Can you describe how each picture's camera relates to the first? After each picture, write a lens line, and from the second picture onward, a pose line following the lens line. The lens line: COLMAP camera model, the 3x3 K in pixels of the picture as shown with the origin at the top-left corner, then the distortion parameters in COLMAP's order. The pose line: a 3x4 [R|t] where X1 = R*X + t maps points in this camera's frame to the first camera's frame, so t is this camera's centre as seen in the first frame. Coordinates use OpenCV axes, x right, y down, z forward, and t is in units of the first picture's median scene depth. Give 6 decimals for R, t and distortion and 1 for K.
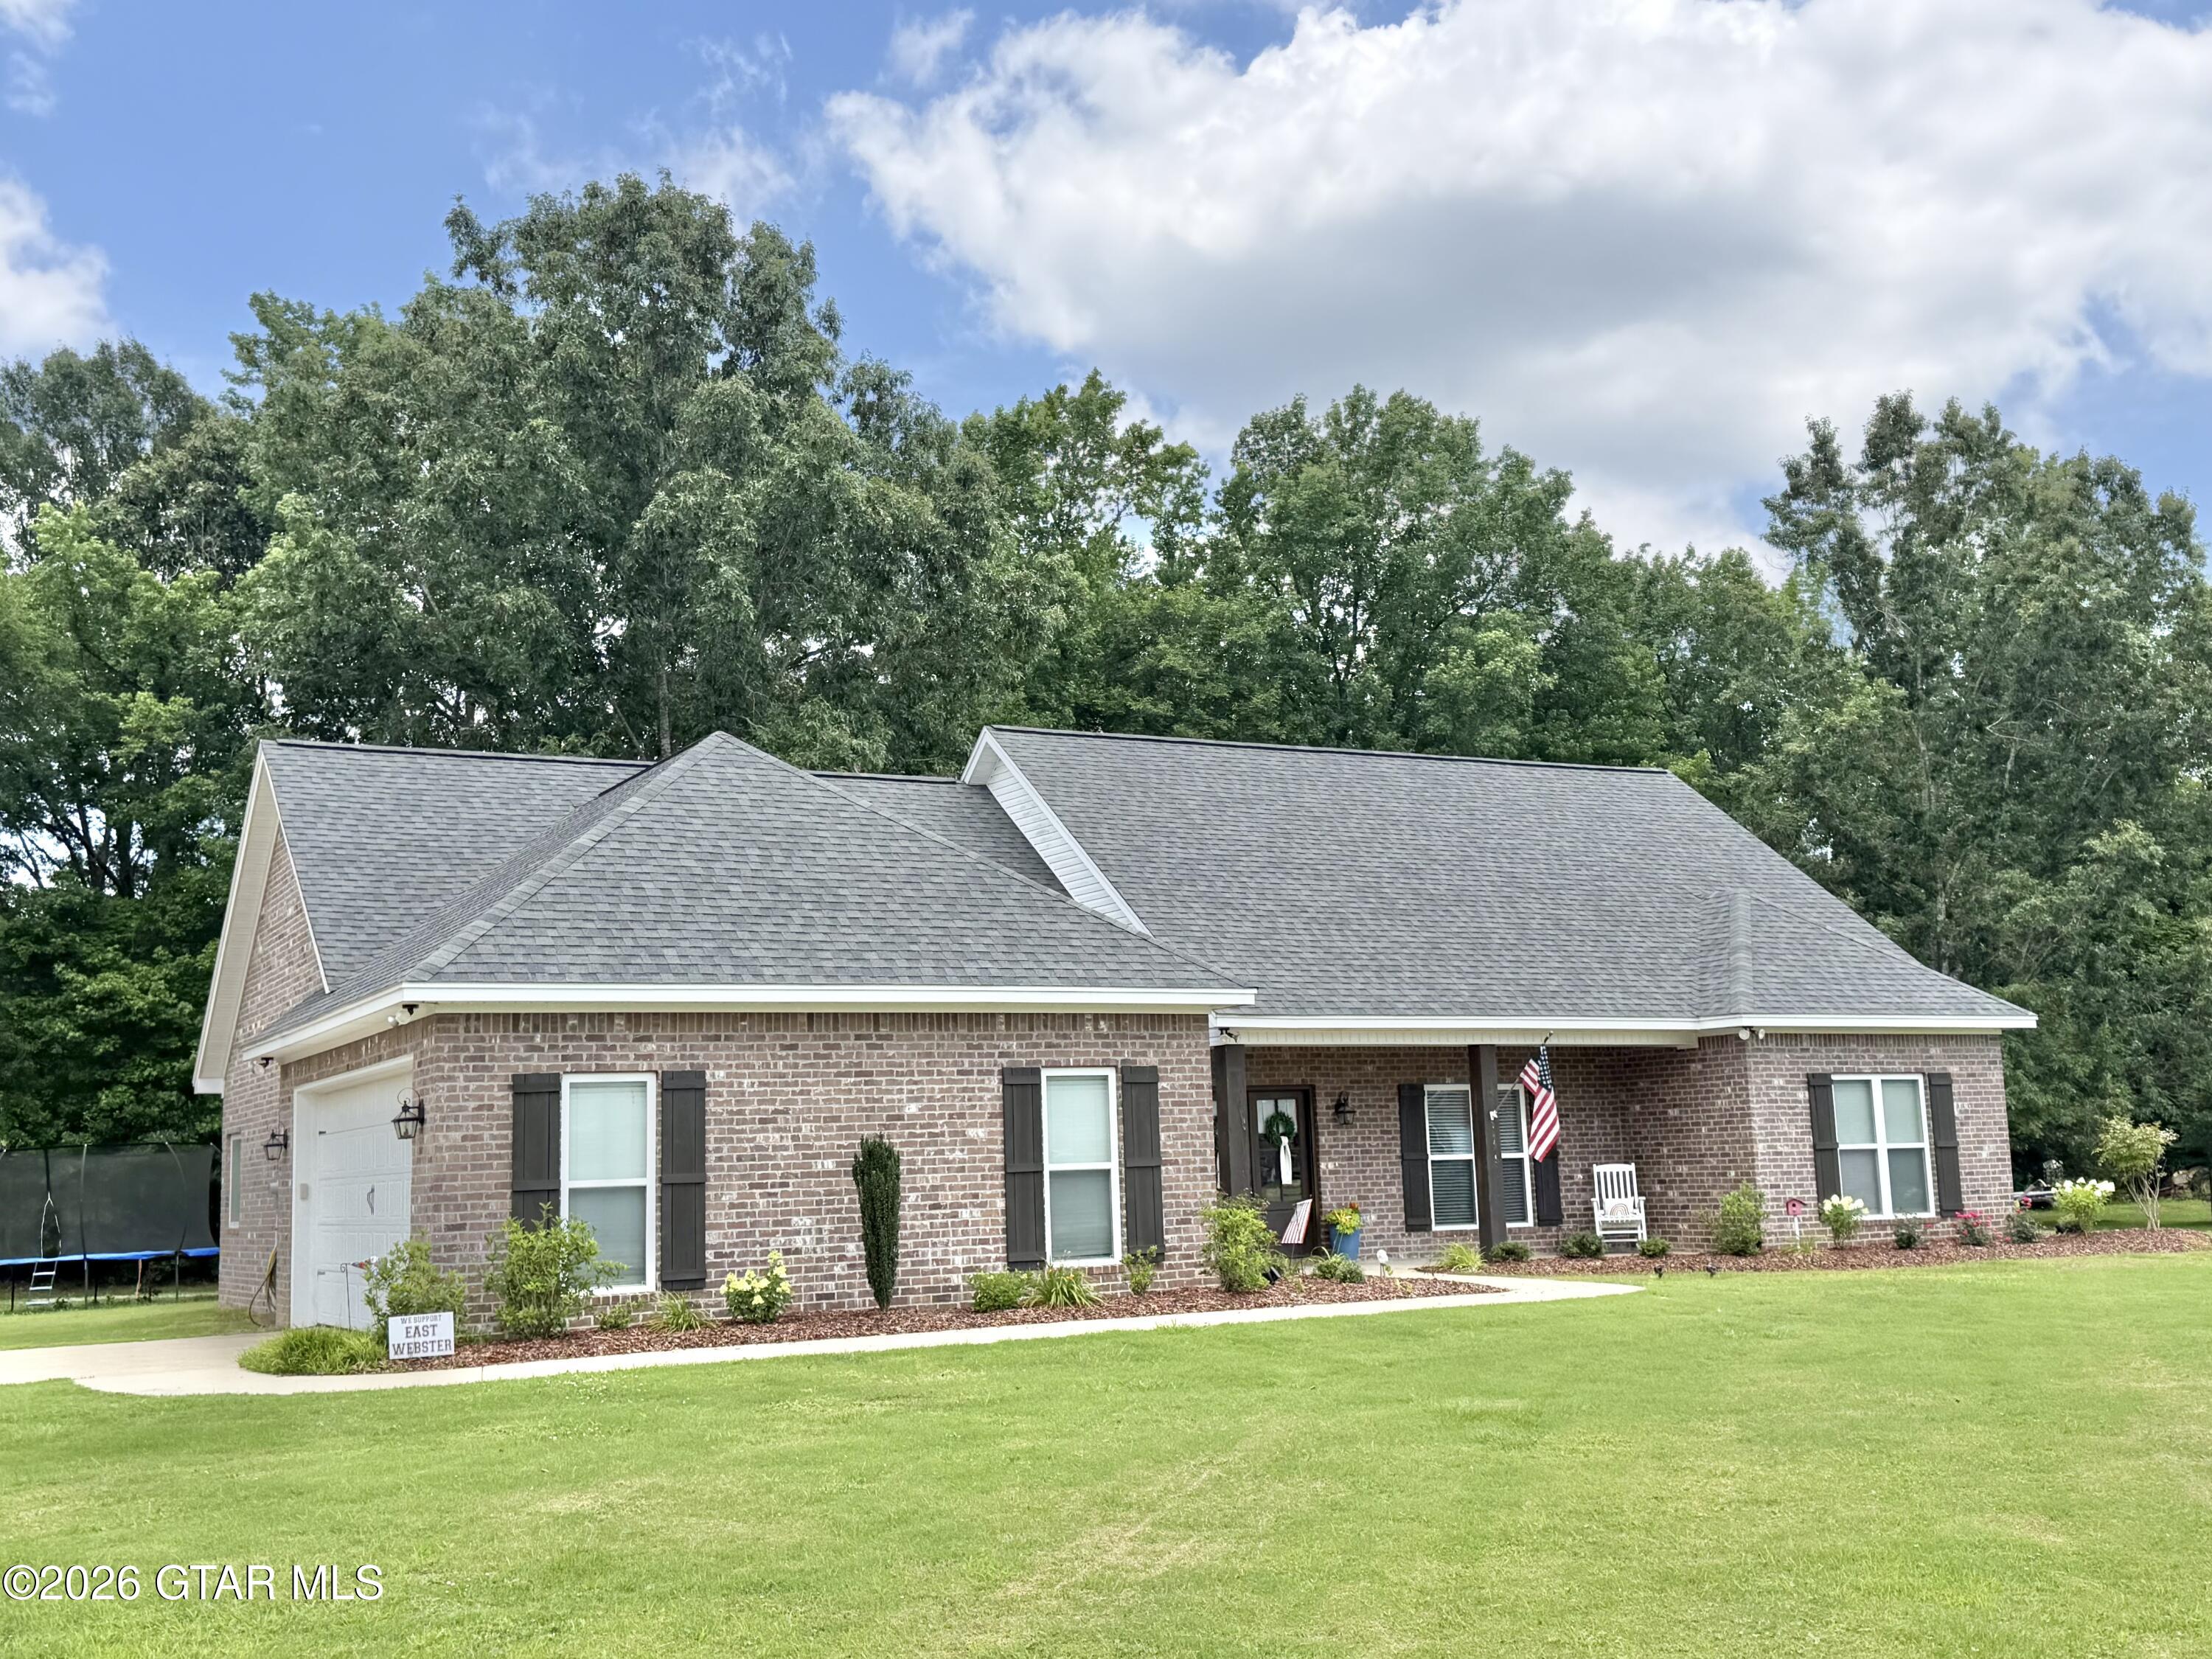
lens RADIAL K [[2367.6, 0, 1103.6], [0, 2367.6, 806.4], [0, 0, 1]] dist [0.120187, 0.000000]
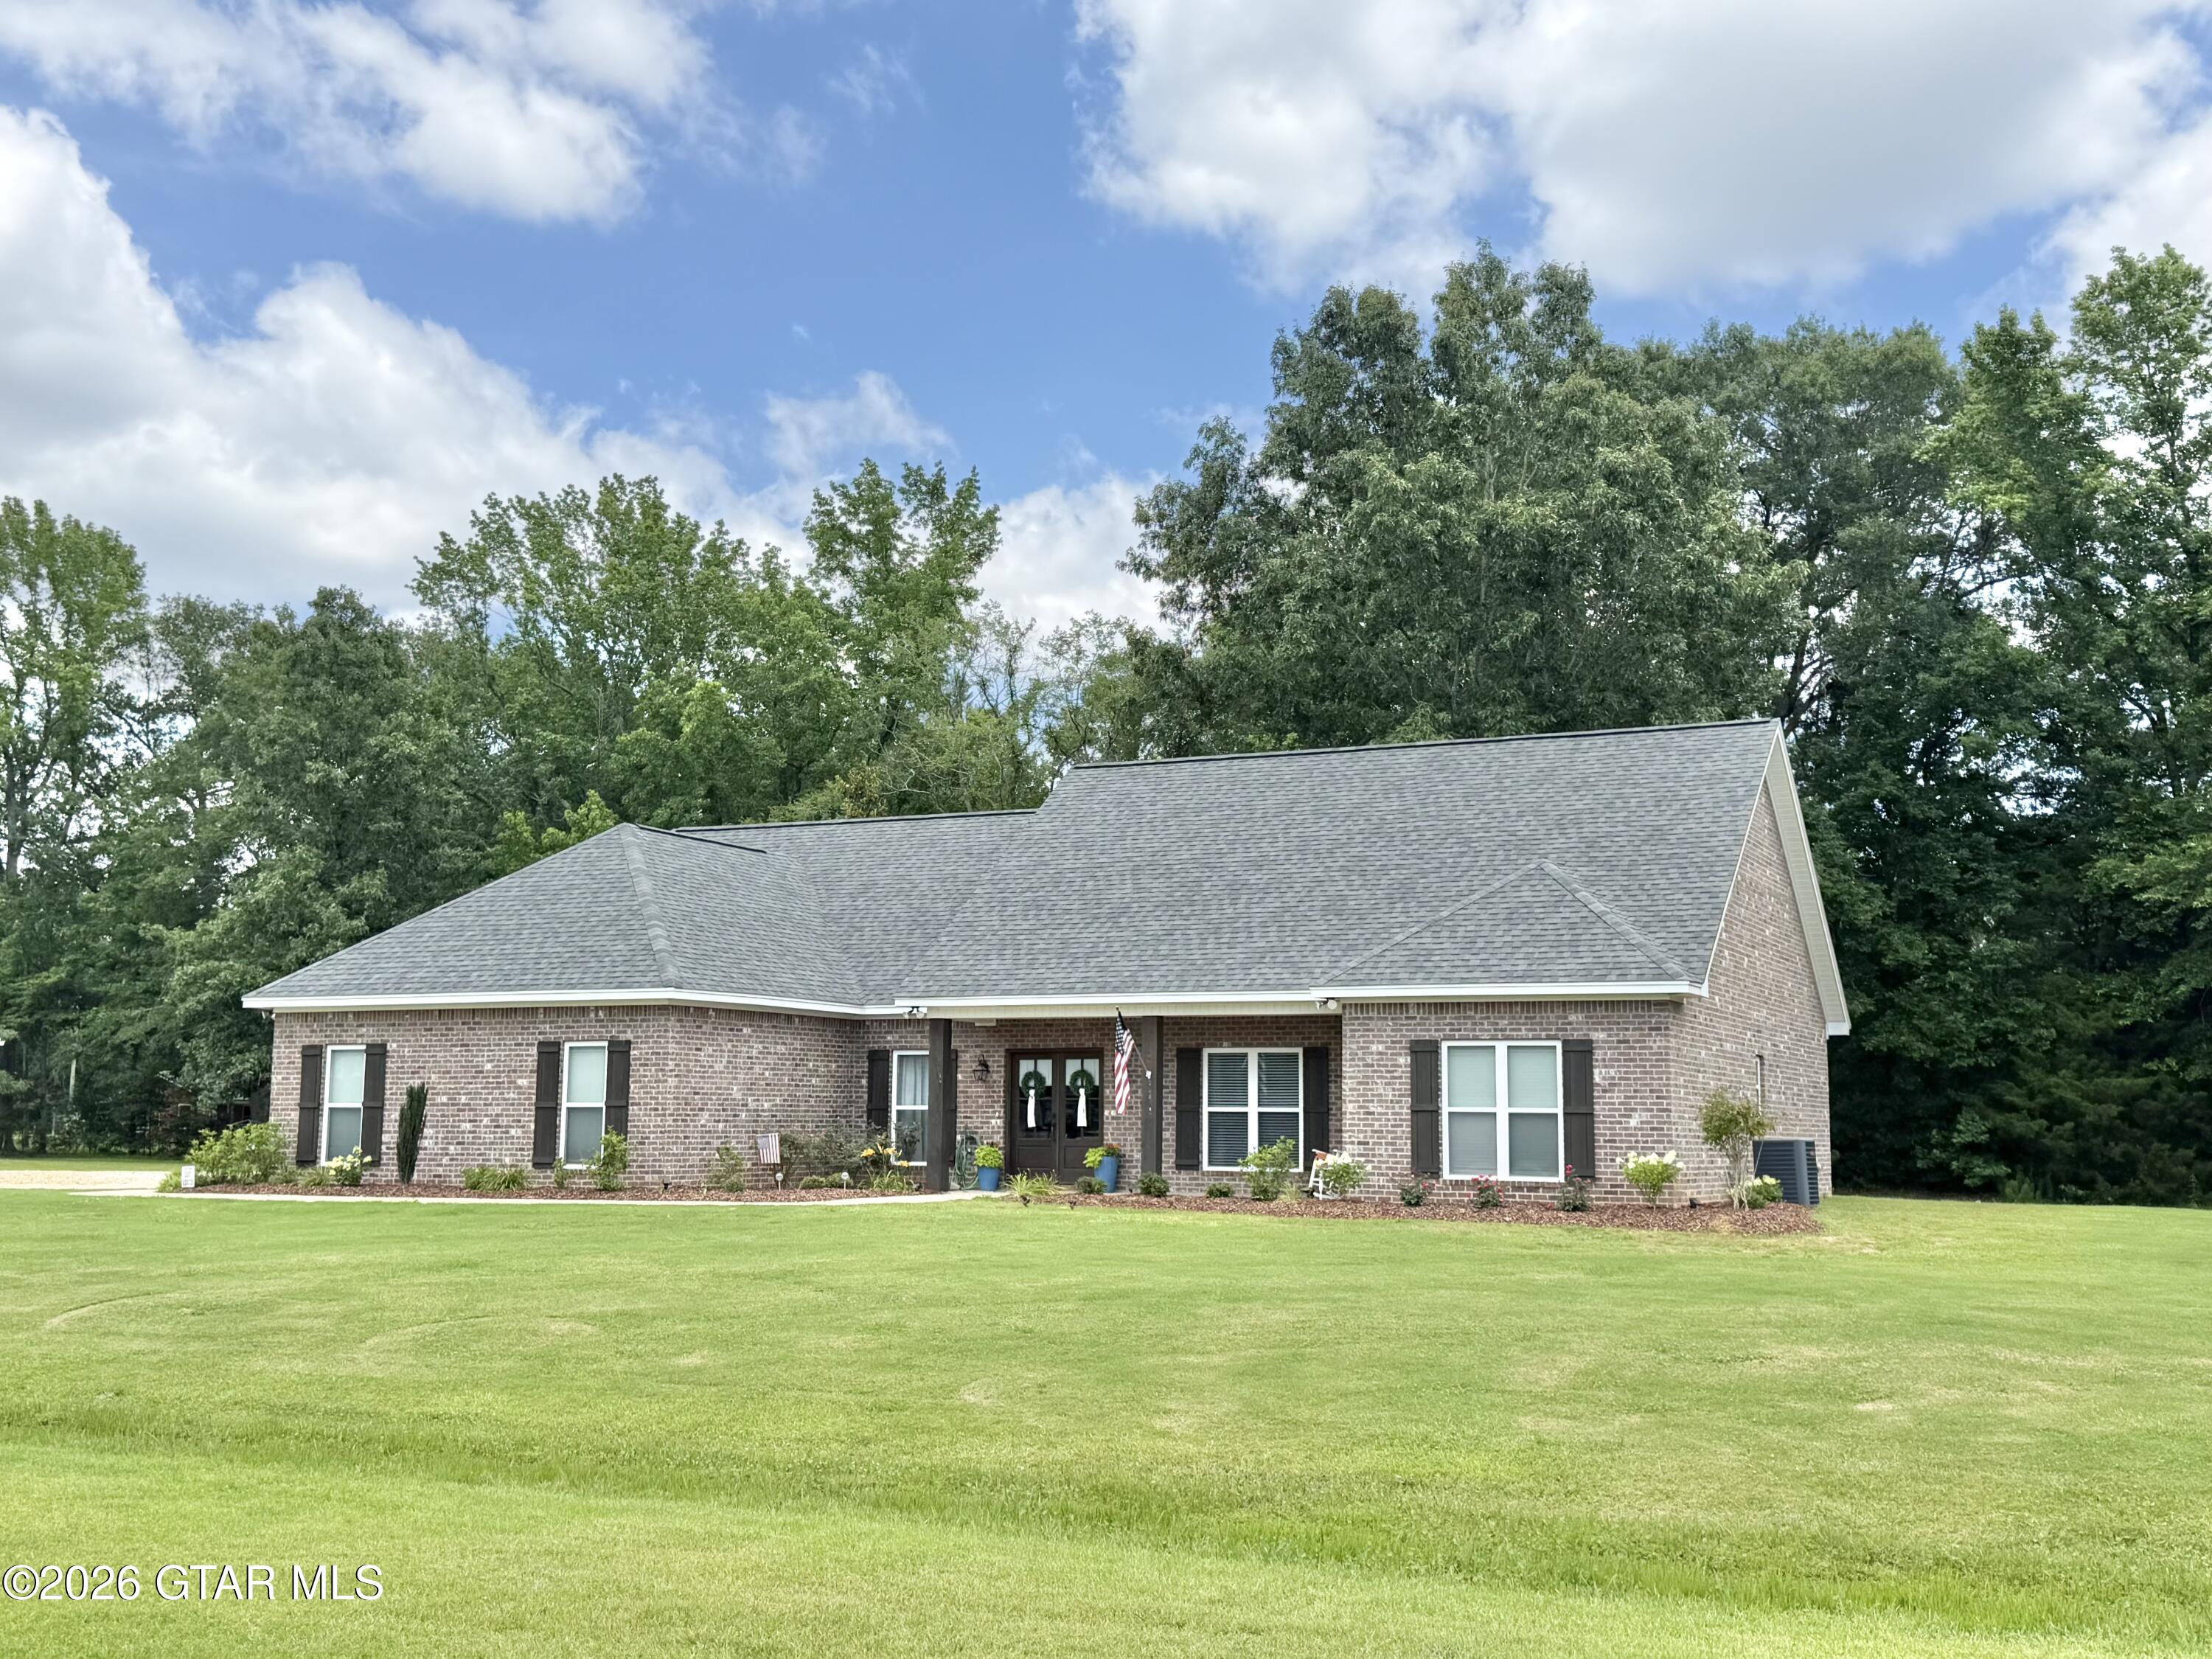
lens RADIAL K [[2367.6, 0, 1084.3], [0, 2367.6, 843.6], [0, 0, 1]] dist [0.120187, 0.000000]
pose [[0.578394, -0.058364, -0.813667, 1.095768], [0.097497, 0.995234, -0.002082, 0.012859], [0.809910, -0.078126, 0.581327, 0.281504]]
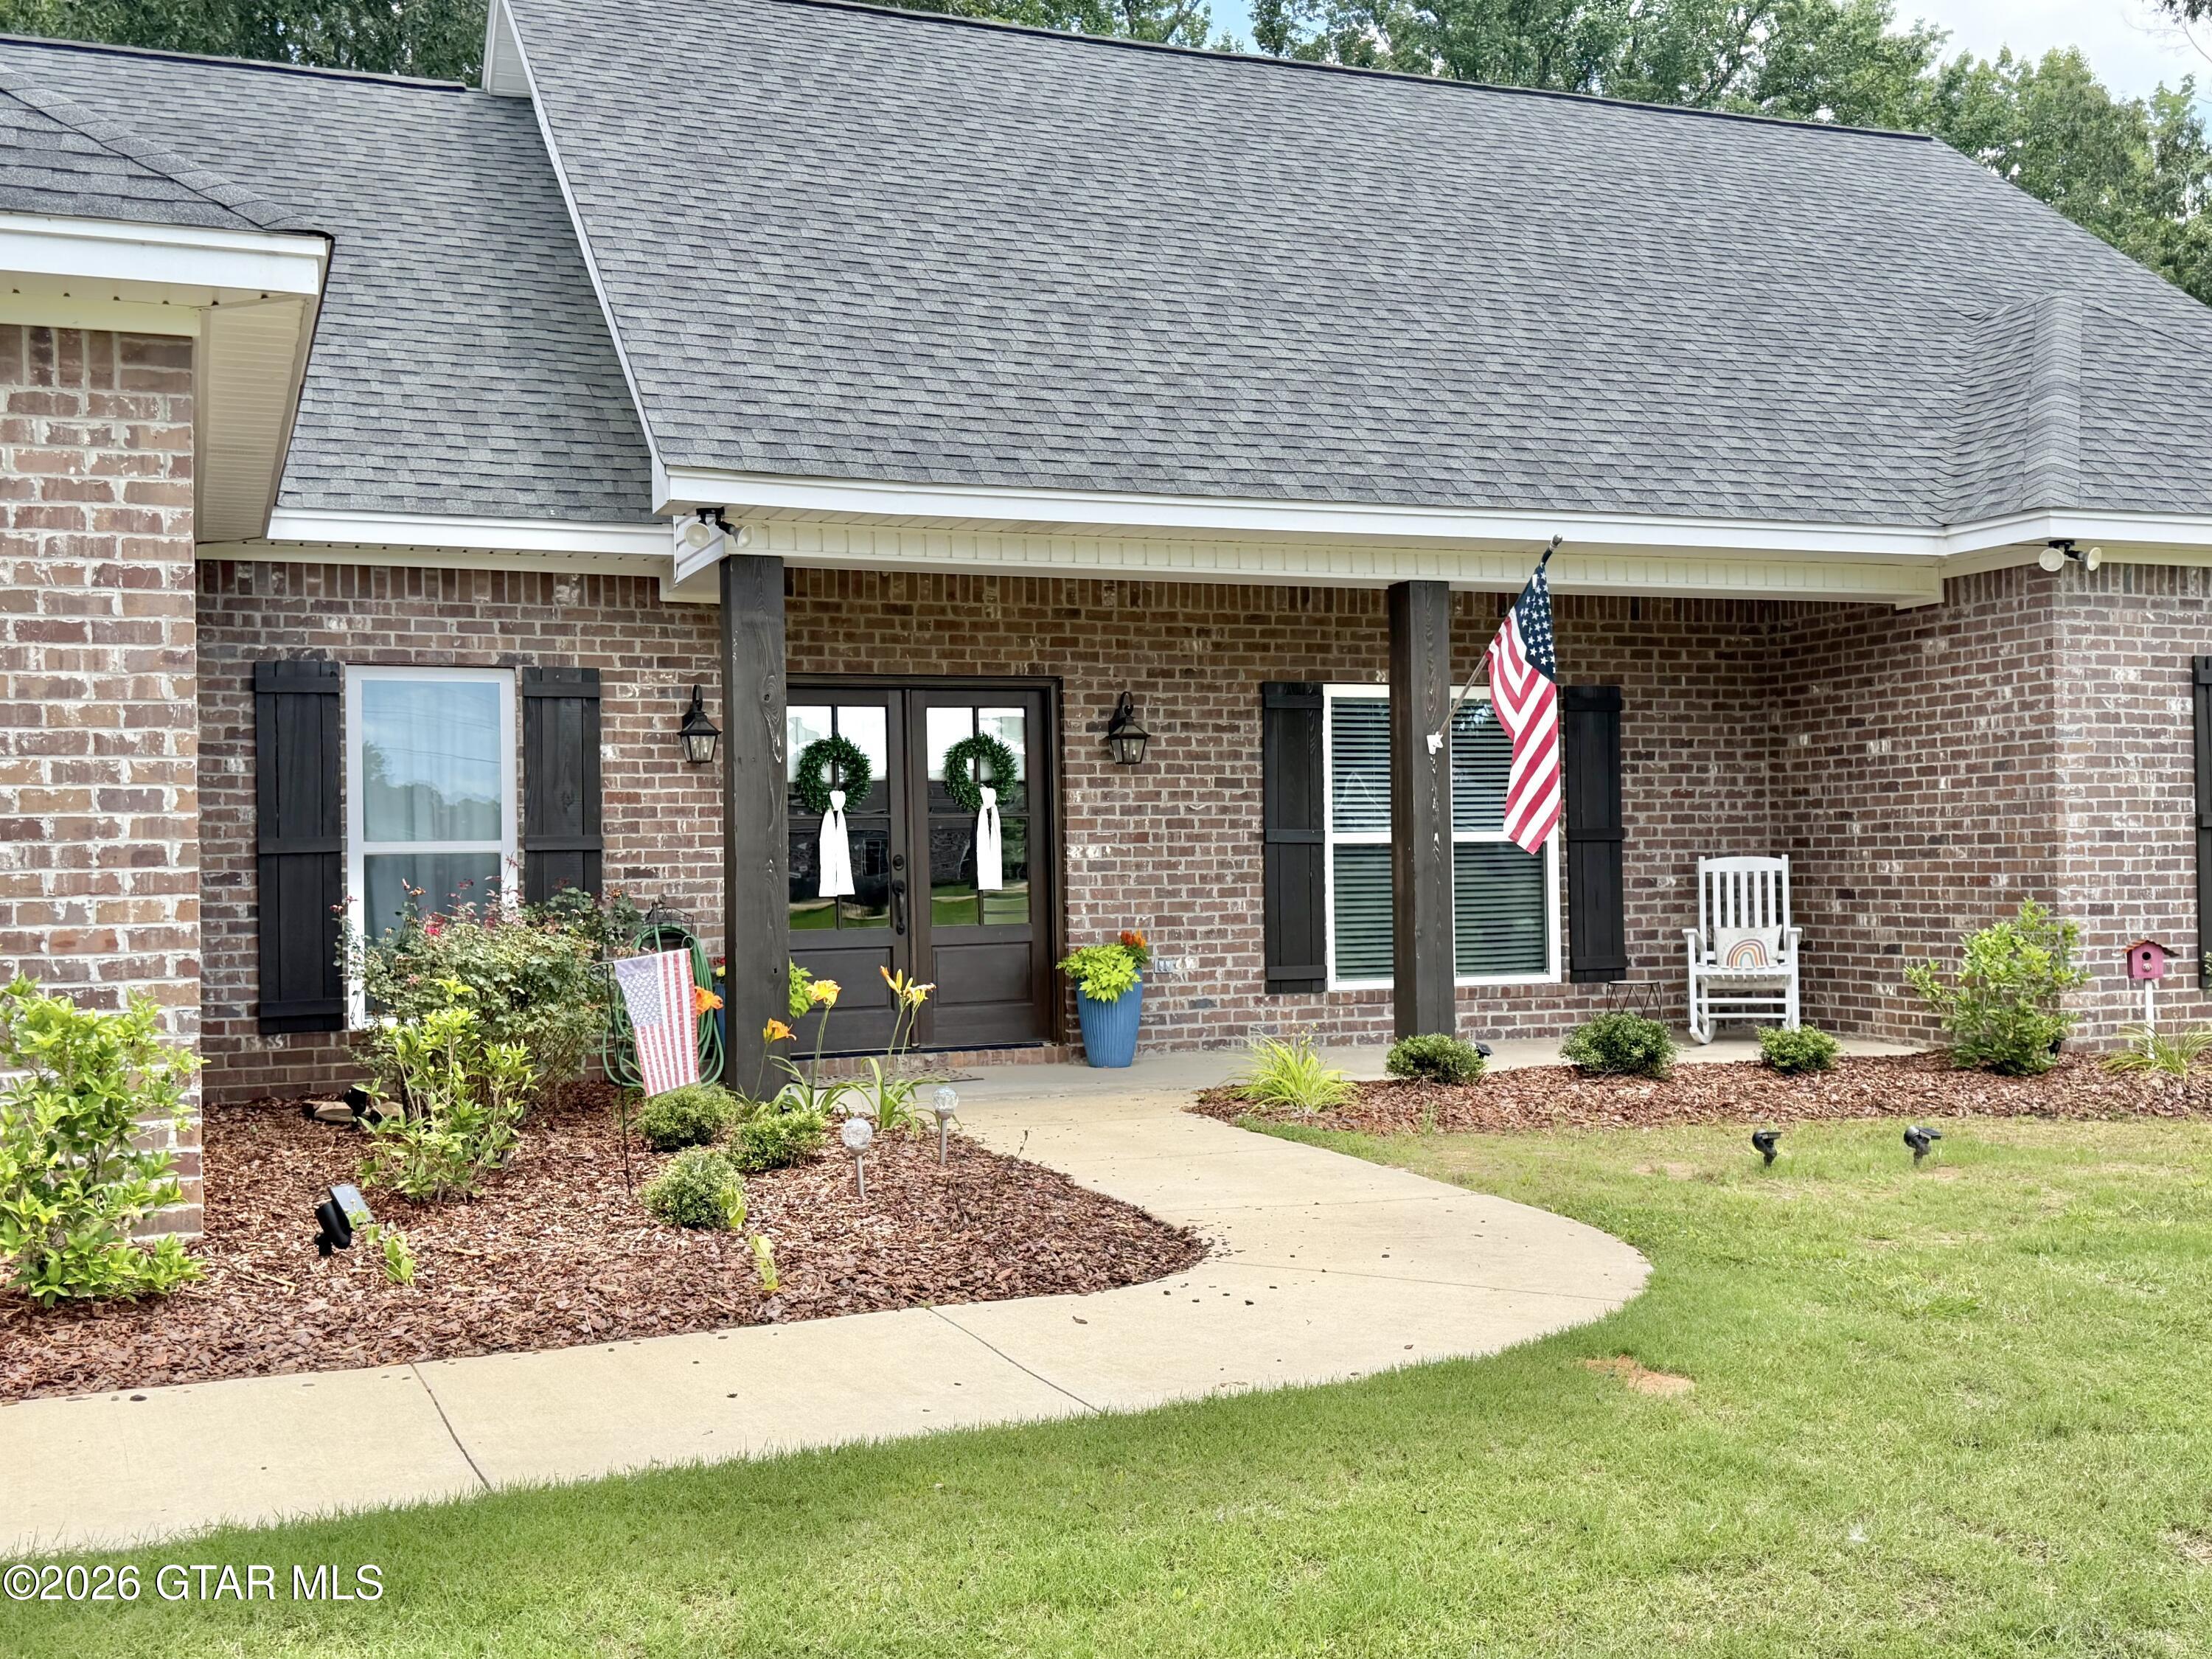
lens RADIAL K [[2292.7, 0, 1120.6], [0, 2292.7, 833.8], [0, 0, 1]] dist [0.083081, 0.000000]
pose [[0.993572, 0.017033, -0.111916, 0.149961], [-0.000796, 0.989642, 0.143556, 0.084033], [0.113202, -0.142544, 0.983294, 0.565326]]
